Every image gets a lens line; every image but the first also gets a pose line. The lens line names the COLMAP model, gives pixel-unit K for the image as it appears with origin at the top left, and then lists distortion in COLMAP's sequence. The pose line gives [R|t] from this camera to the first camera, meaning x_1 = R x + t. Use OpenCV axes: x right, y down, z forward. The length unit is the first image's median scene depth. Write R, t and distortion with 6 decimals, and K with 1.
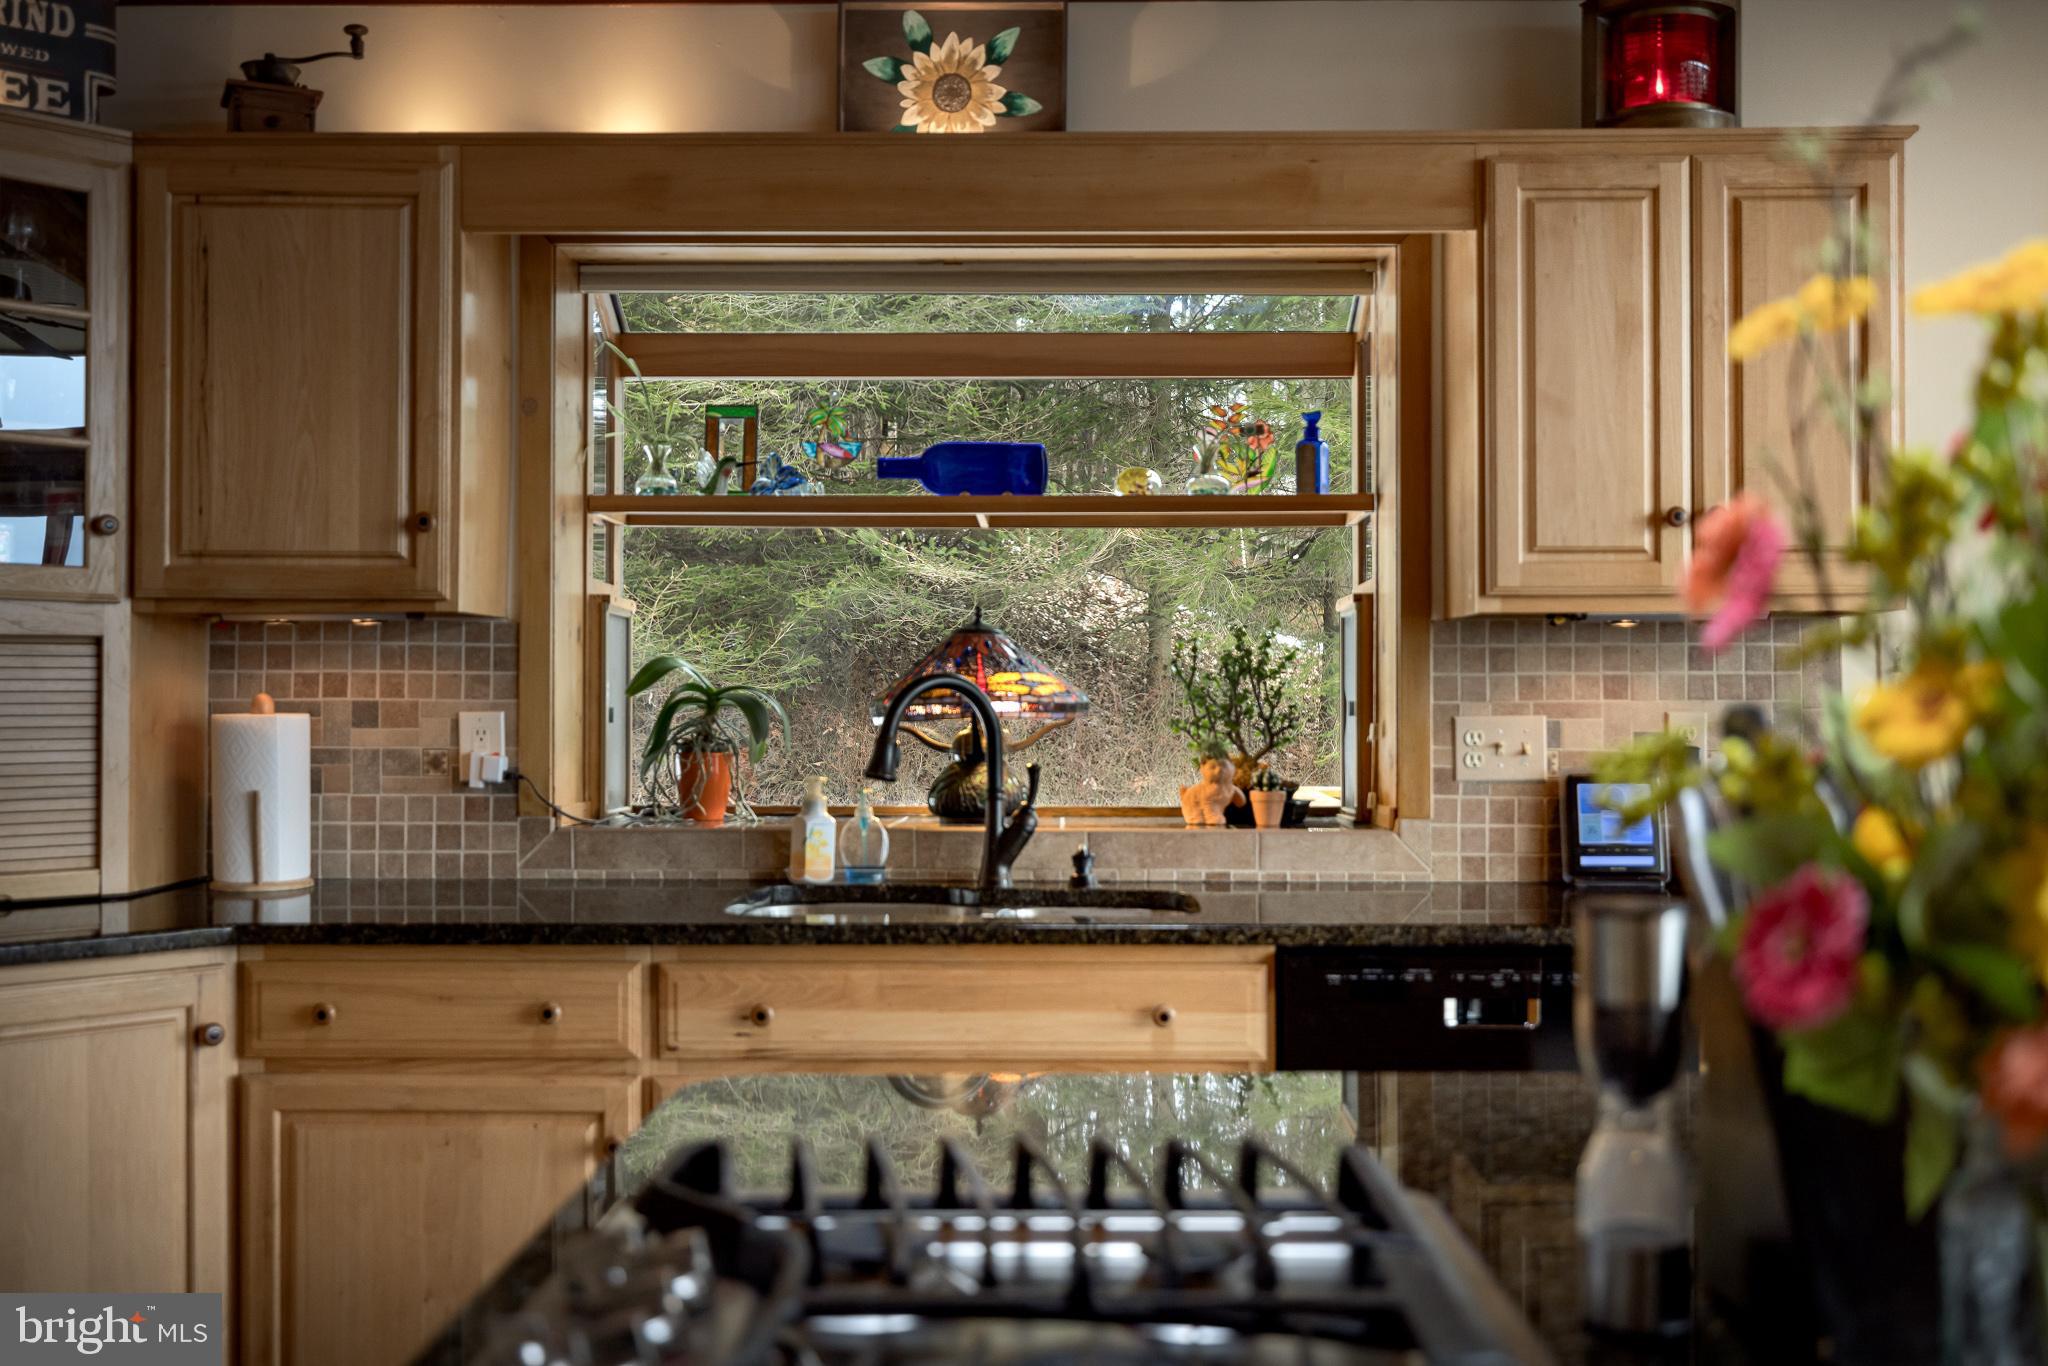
lens RADIAL K [[1946.4, 0, 986.3], [0, 1946.4, 692.1], [0, 0, 1]] dist [0.001948, 0.000000]
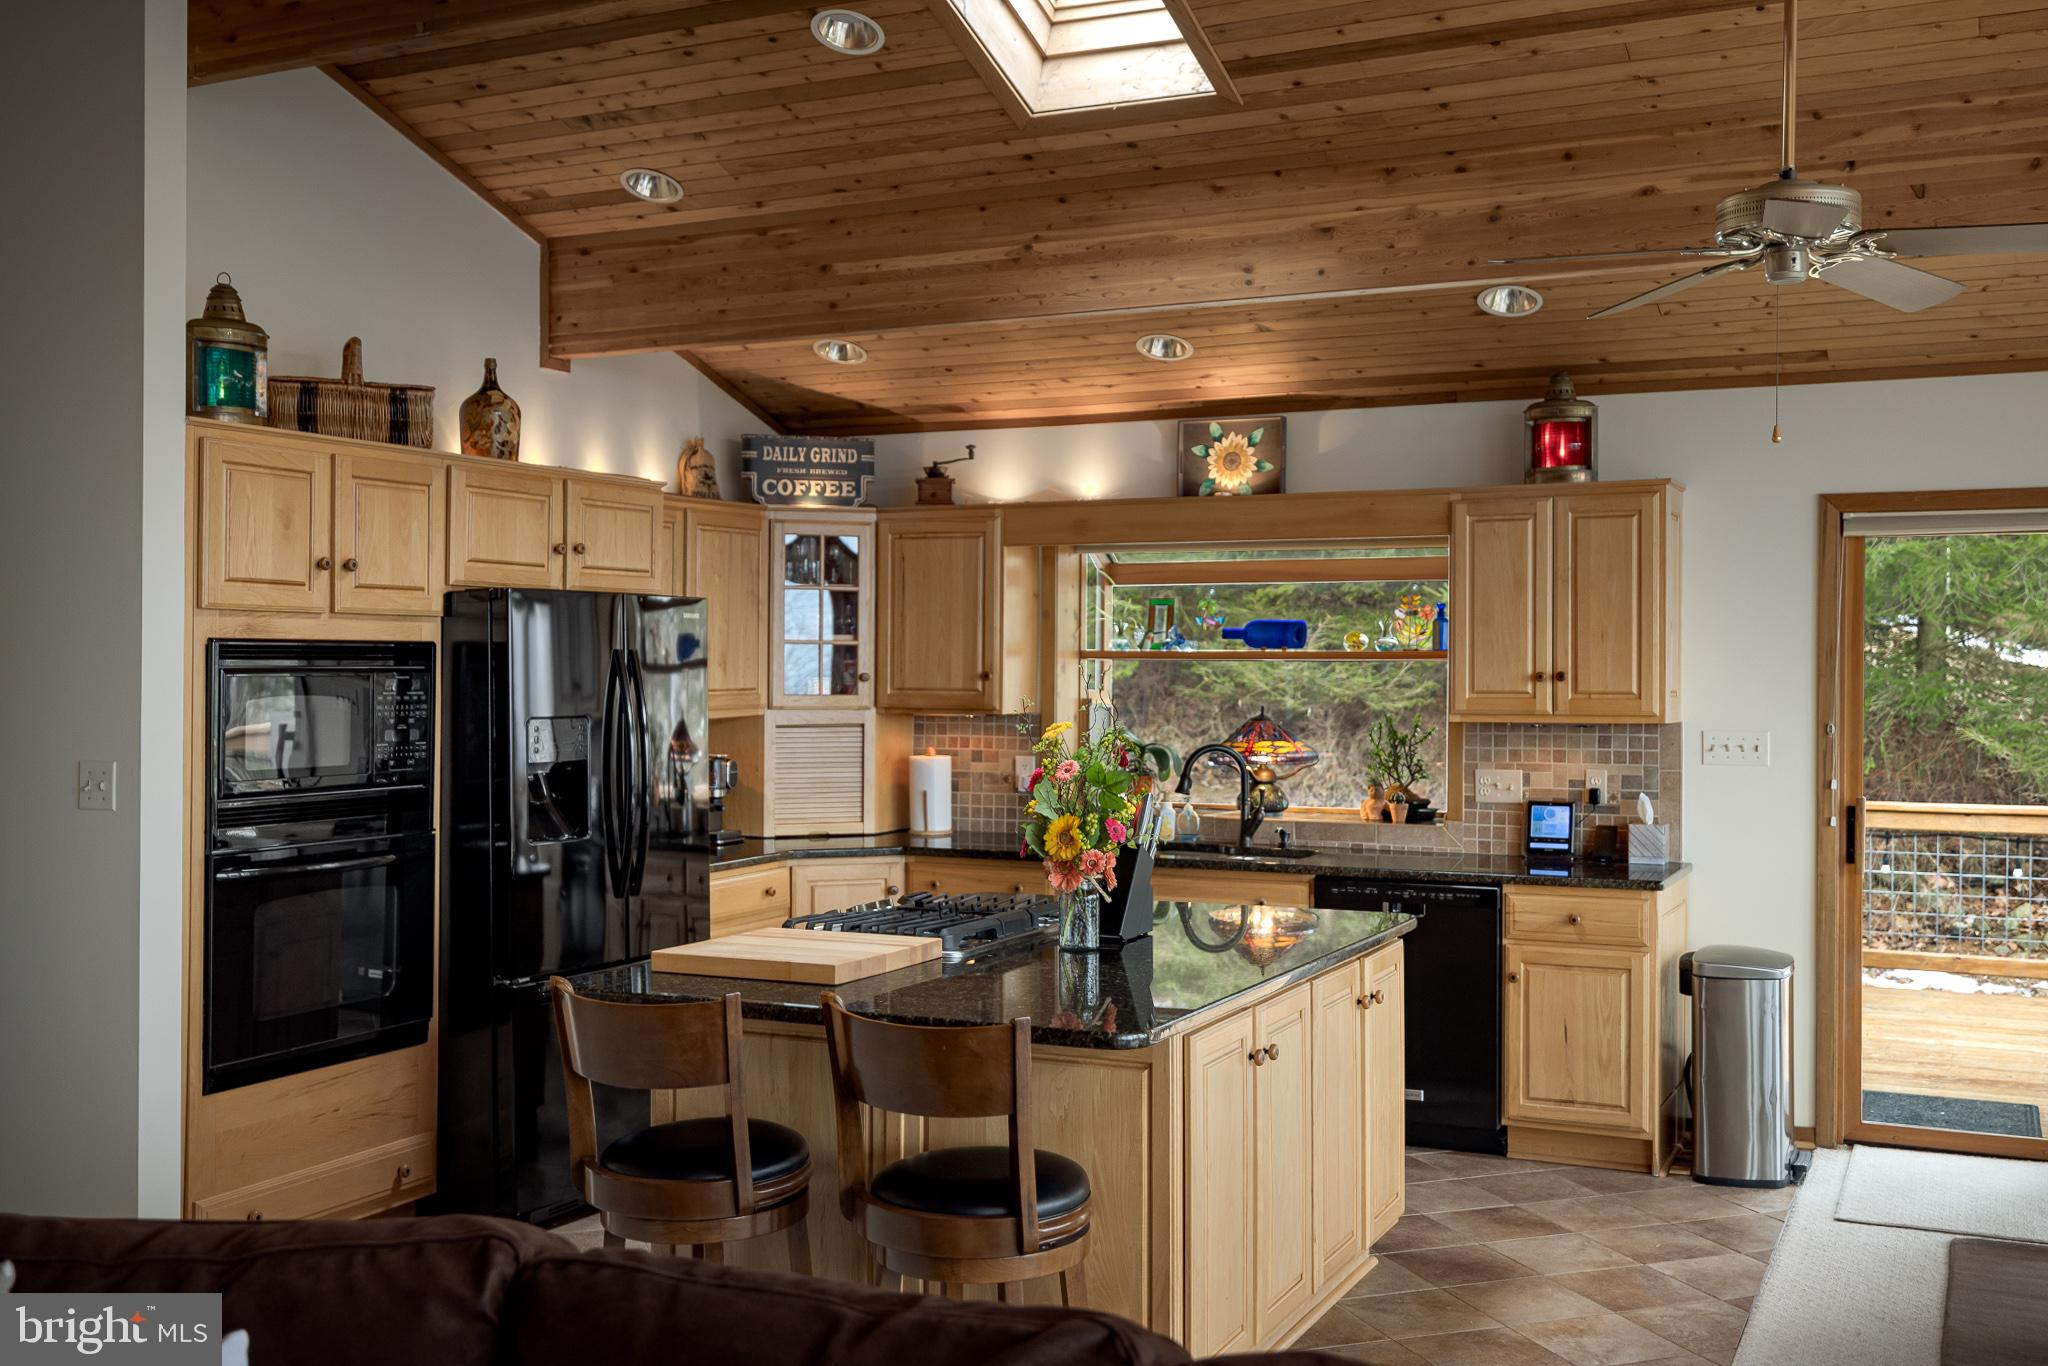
lens RADIAL K [[1946.4, 0, 1029.0], [0, 1946.4, 673.5], [0, 0, 1]] dist [0.001948, 0.000000]
pose [[0.910693, 0.003852, -0.413067, 0.679052], [-0.001971, 0.999986, 0.004981, -0.098269], [0.413080, -0.003723, 0.910687, -1.030305]]
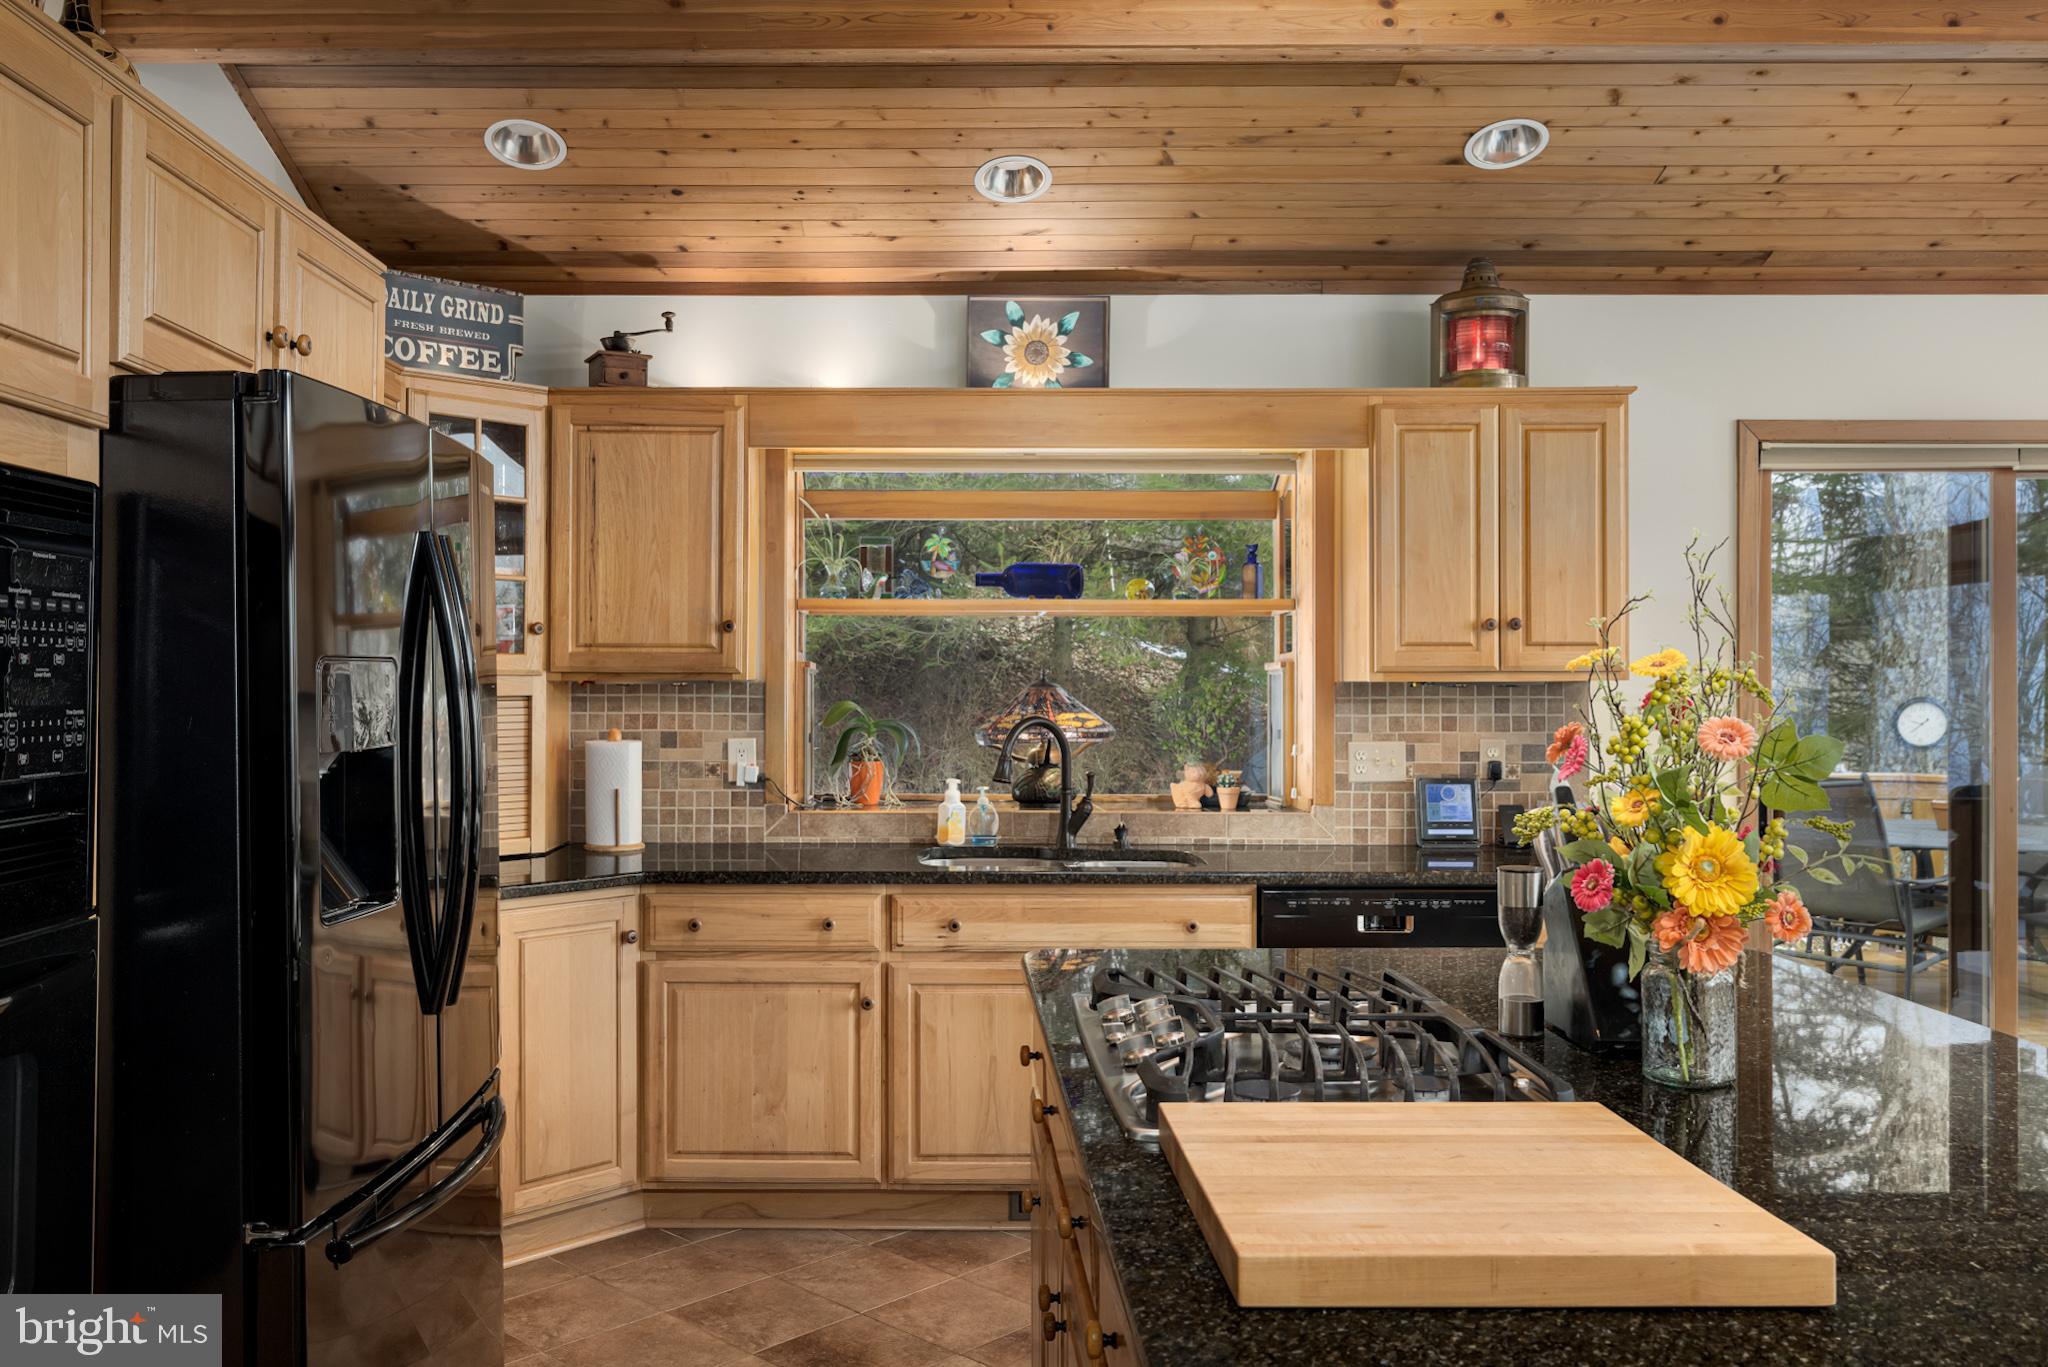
lens RADIAL K [[1610.9, 0, 880.0], [0, 1610.9, 679.3], [0, 0, 1]] dist [-0.002409, 0.002999]
pose [[0.999983, 0.000840, 0.005734, -0.163346], [-0.000856, 0.999996, 0.002830, -0.044915], [-0.005732, -0.002835, 0.999980, -0.346436]]
